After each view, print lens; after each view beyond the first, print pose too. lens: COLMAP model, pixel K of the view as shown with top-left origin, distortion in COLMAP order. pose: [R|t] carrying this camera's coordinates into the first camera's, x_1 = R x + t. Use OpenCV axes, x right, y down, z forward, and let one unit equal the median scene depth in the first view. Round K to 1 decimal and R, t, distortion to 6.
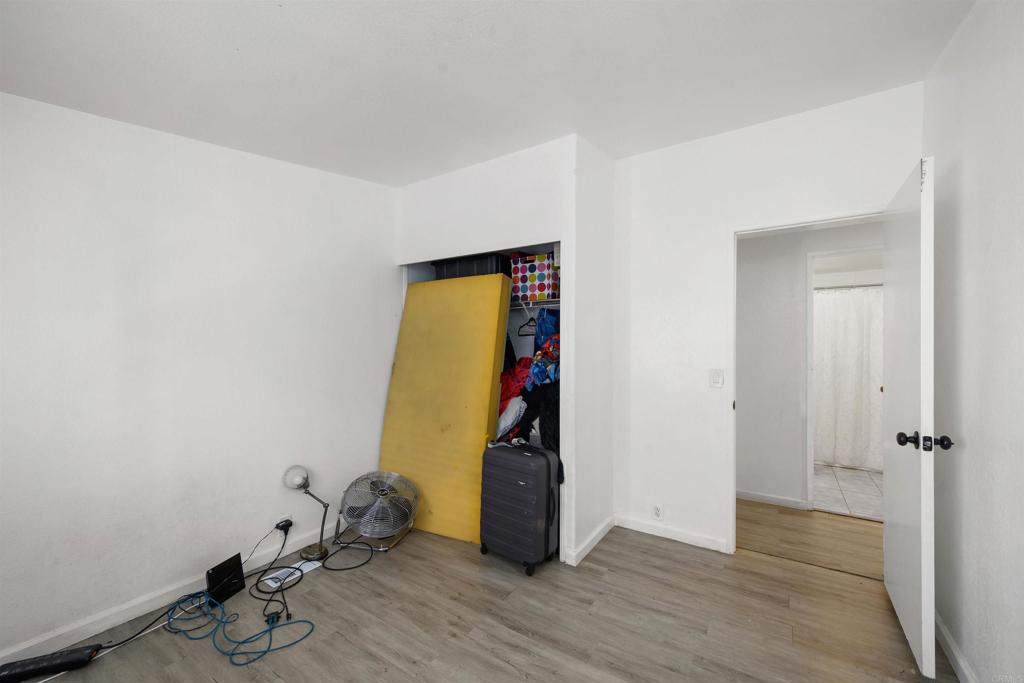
lens RADIAL K [[411.9, 0, 511.8], [0, 411.9, 344.9], [0, 0, 1]] dist [0.001285, 0.000218]
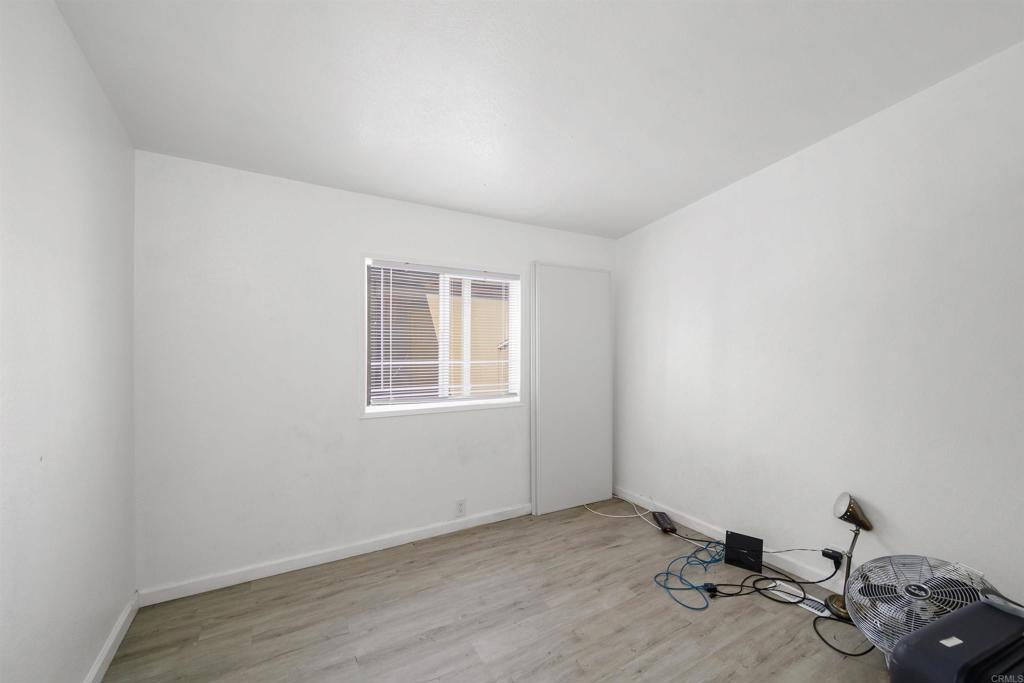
lens RADIAL K [[411.9, 0, 511.8], [0, 411.9, 344.9], [0, 0, 1]] dist [0.001285, 0.000218]
pose [[-0.437407, -0.003705, -0.899256, 0.708849], [-0.002221, 0.999993, -0.003039, 0.000717], [0.899261, 0.000668, -0.437412, 1.052882]]
